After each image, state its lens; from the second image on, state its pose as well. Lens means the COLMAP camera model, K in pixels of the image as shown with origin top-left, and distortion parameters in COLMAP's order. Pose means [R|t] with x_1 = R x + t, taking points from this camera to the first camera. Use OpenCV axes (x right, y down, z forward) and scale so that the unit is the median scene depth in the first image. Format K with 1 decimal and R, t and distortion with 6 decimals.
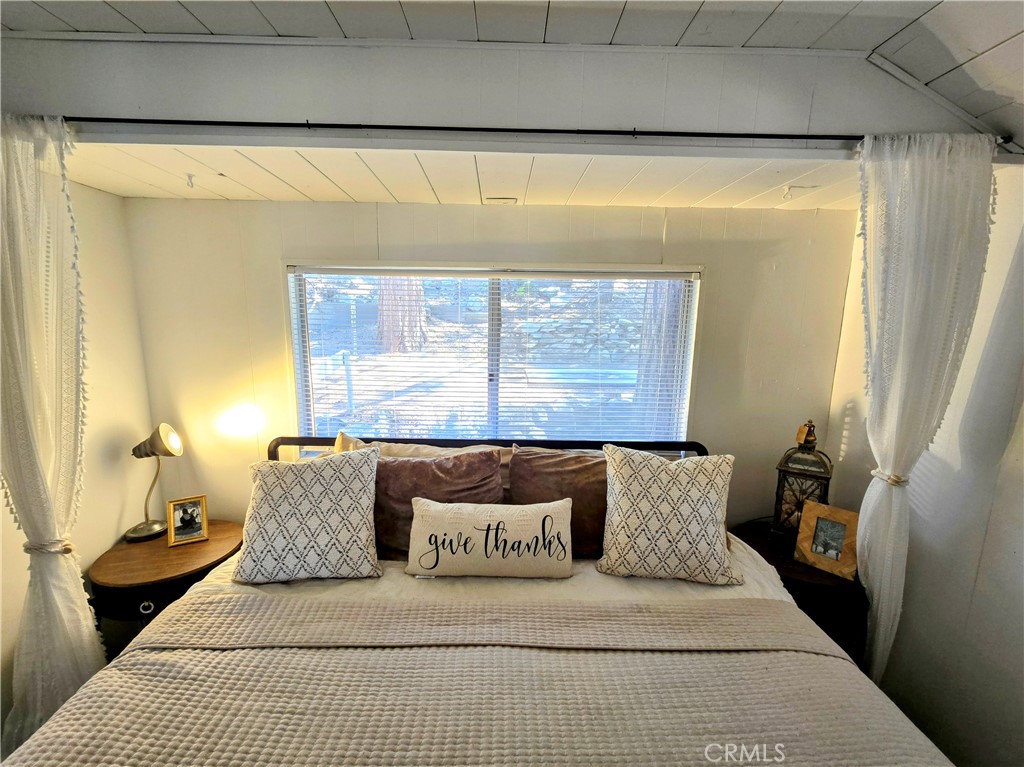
lens RADIAL K [[436.5, 0, 509.4], [0, 436.5, 388.8], [0, 0, 1]] dist [-0.003432, -0.000113]
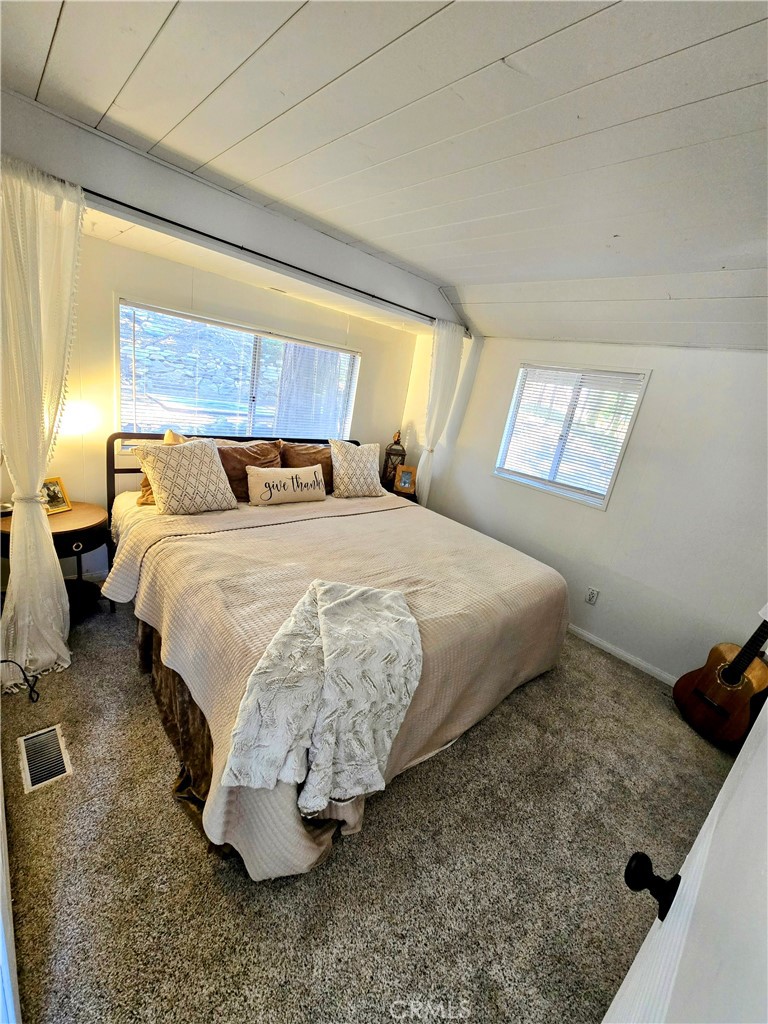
lens RADIAL K [[416.2, 0, 382.9], [0, 416.2, 508.9], [0, 0, 1]] dist [-0.001375, 0.000458]
pose [[0.726454, -0.098297, 0.680149, -1.018706], [-0.034584, 0.983234, 0.179039, 0.104032], [-0.686344, -0.153586, 0.710875, -0.622170]]
